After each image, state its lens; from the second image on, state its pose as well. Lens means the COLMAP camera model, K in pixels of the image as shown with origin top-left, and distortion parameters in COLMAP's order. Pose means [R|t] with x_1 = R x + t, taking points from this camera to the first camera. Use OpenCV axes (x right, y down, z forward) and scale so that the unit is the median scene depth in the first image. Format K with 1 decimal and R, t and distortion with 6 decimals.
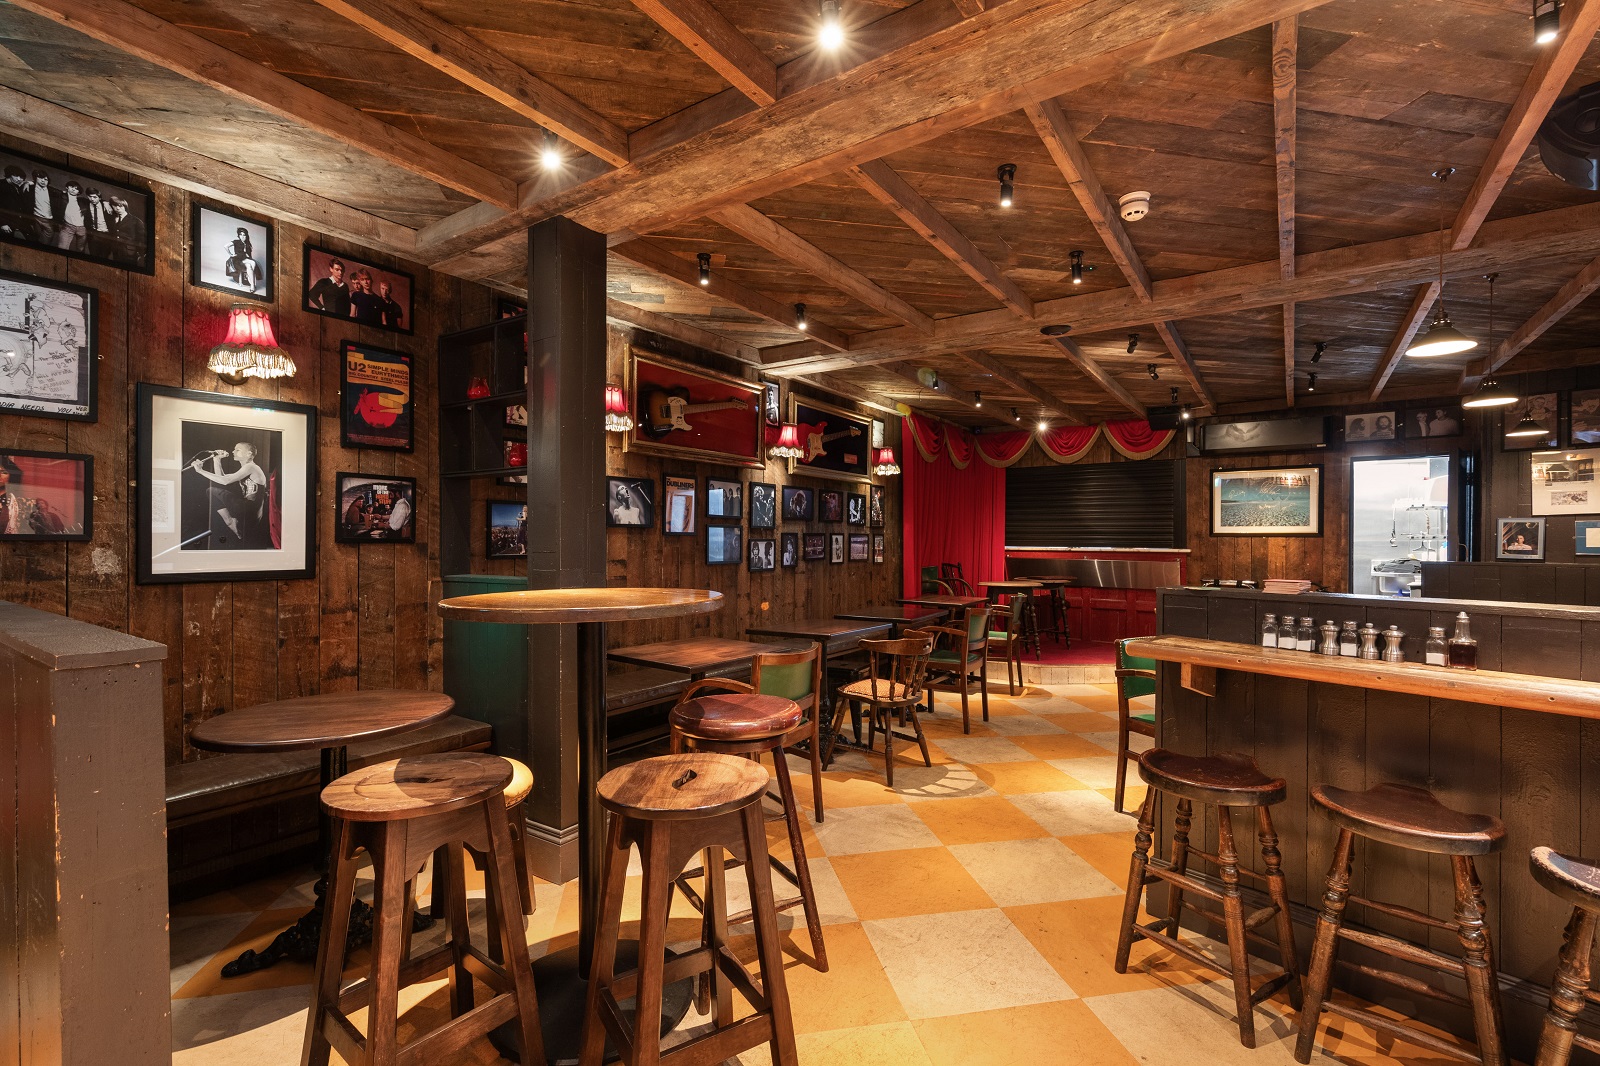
lens RADIAL K [[736.3, 0, 795.3], [0, 736.3, 540.1], [0, 0, 1]] dist [0.001308, 0.000217]
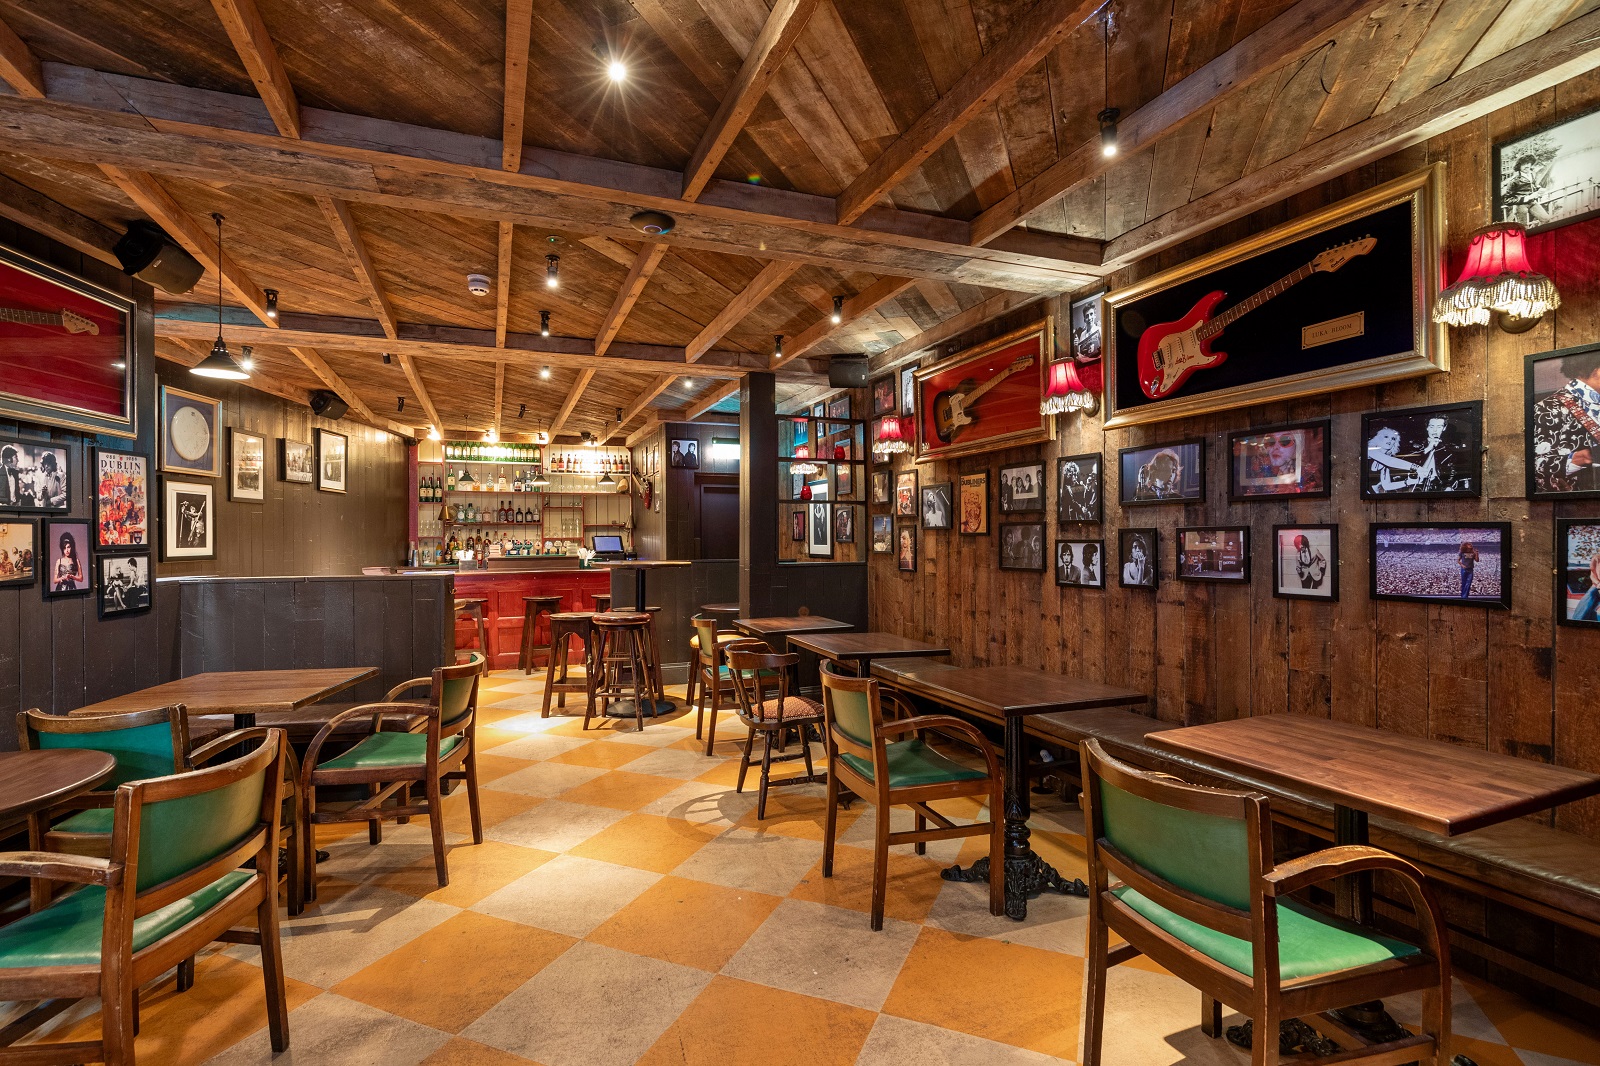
lens RADIAL K [[736.3, 0, 795.3], [0, 736.3, 540.1], [0, 0, 1]] dist [0.001308, 0.000217]
pose [[-0.548954, 0.000242, -0.835853, 1.291456], [0.001516, 0.999999, -0.000706, -0.001563], [0.835851, -0.001655, -0.548953, 2.275564]]
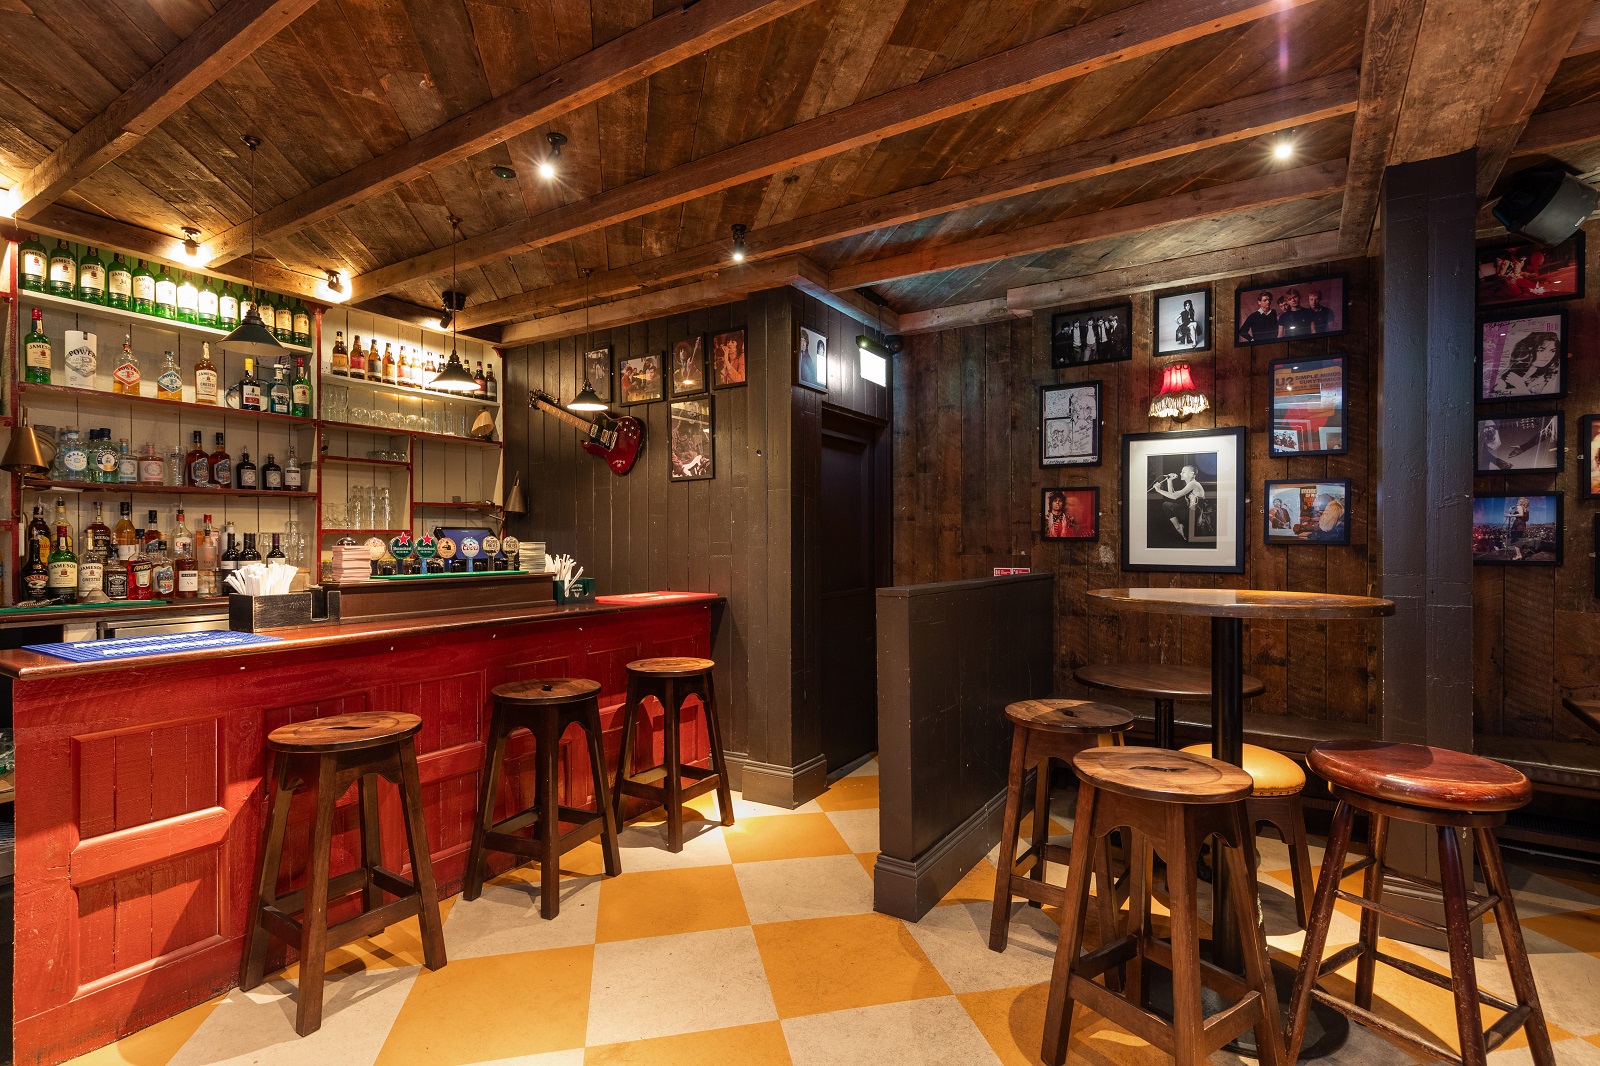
lens RADIAL K [[760.6, 0, 801.0], [0, 760.6, 536.3], [0, 0, 1]] dist [0.019350, 0.000092]
pose [[0.021313, -0.006413, -0.999752, 0.564181], [-0.004399, 0.999969, -0.006508, 0.003394], [0.999763, 0.004537, 0.021284, 0.286117]]
